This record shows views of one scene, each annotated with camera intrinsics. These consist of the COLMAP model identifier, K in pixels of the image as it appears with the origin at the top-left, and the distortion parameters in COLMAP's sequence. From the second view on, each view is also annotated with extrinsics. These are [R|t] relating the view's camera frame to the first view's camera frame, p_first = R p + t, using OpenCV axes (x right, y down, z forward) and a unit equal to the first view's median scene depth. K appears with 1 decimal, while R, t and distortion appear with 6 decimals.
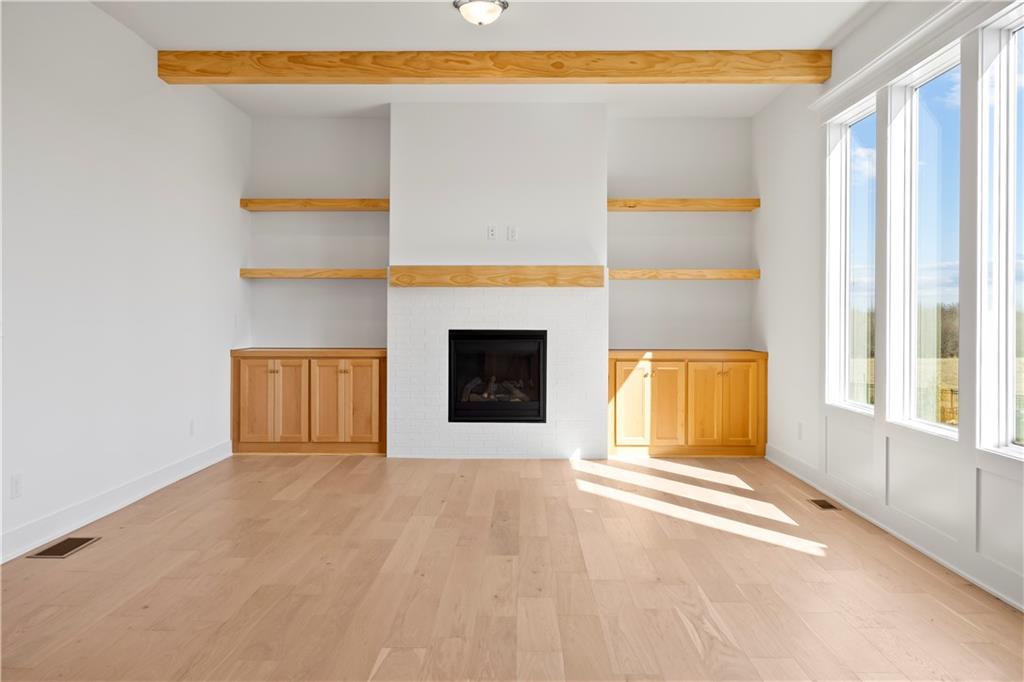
lens RADIAL K [[878.7, 0, 510.8], [0, 878.7, 321.0], [0, 0, 1]] dist [-0.003158, 0.004698]
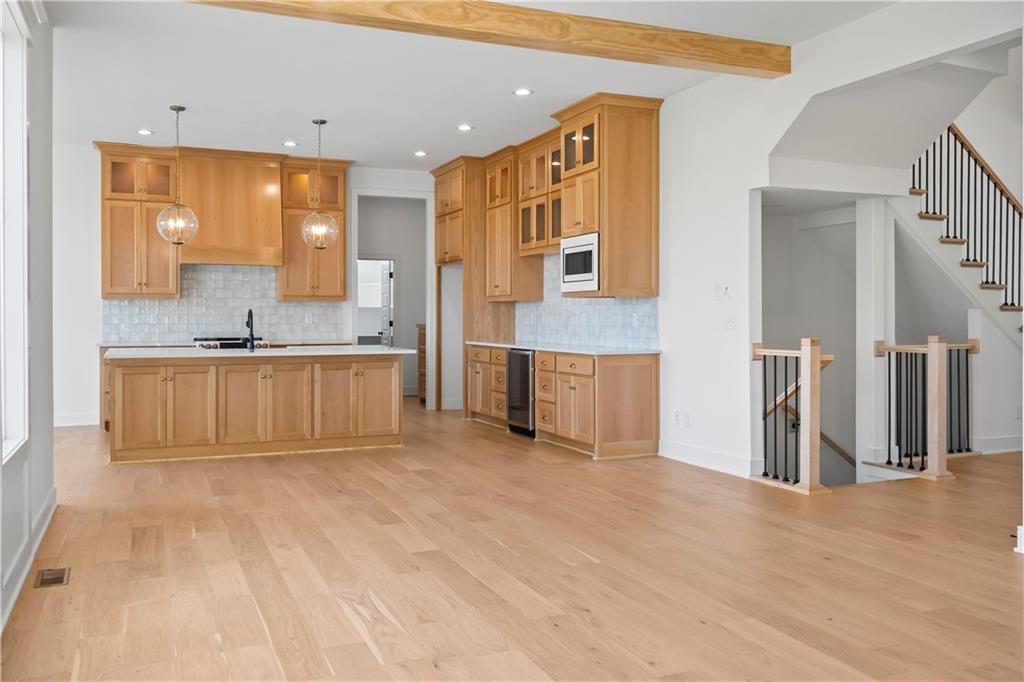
lens RADIAL K [[878.7, 0, 510.8], [0, 878.7, 321.0], [0, 0, 1]] dist [-0.003158, 0.004698]
pose [[-0.916899, -0.000044, -0.399120, 0.472852], [-0.003640, 0.999959, 0.008252, -0.007547], [0.399103, 0.009019, -0.916862, 1.977561]]
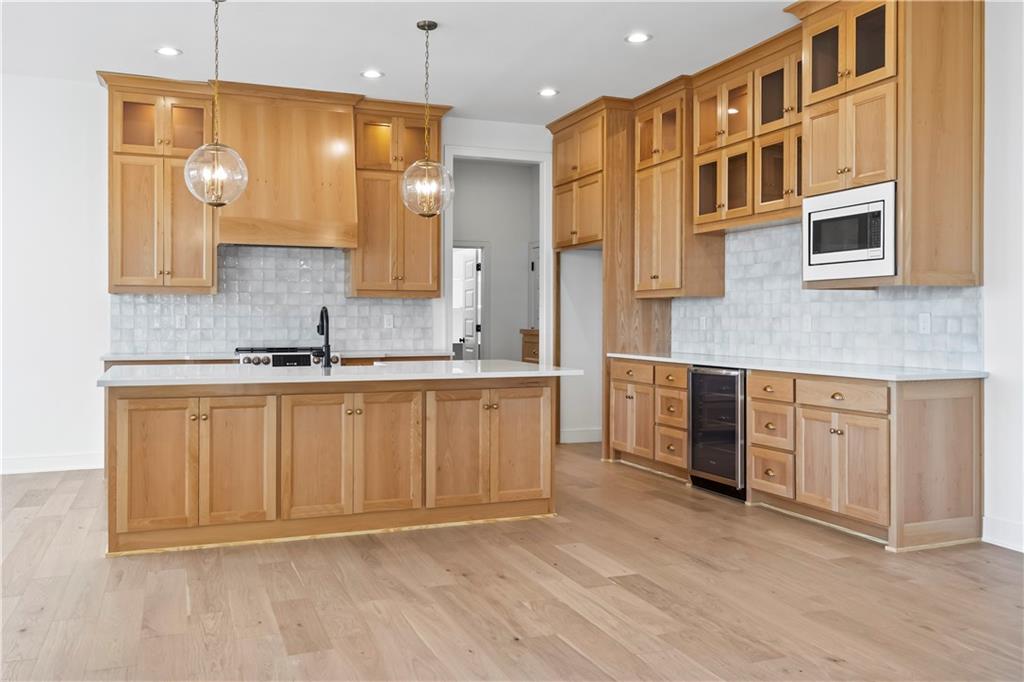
lens RADIAL K [[878.7, 0, 510.8], [0, 878.7, 321.0], [0, 0, 1]] dist [-0.003158, 0.004698]
pose [[-0.928402, -0.003331, -0.371563, 0.445571], [-0.004949, 0.999982, 0.003401, 0.001023], [0.371545, 0.004996, -0.928402, 1.126880]]
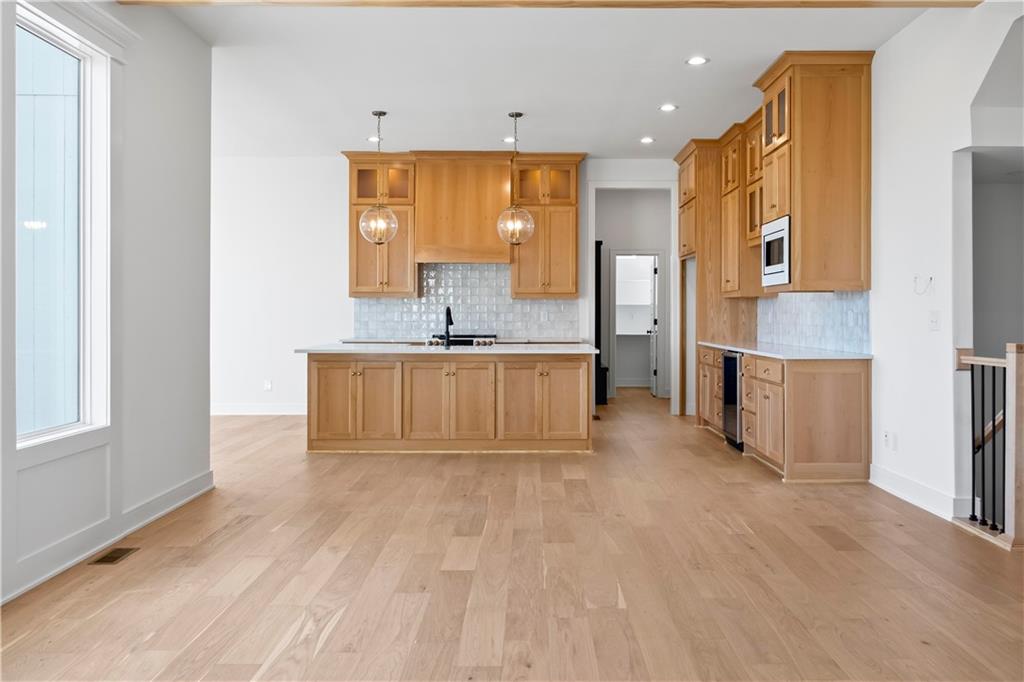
lens RADIAL K [[888.3, 0, 528.3], [0, 888.3, 313.5], [0, 0, 1]] dist [-0.001917, 0.000322]
pose [[-0.999953, -0.003534, -0.008999, -0.008715], [-0.003561, 0.999989, 0.002942, -0.006552], [0.008989, 0.002974, -0.999955, 1.937816]]
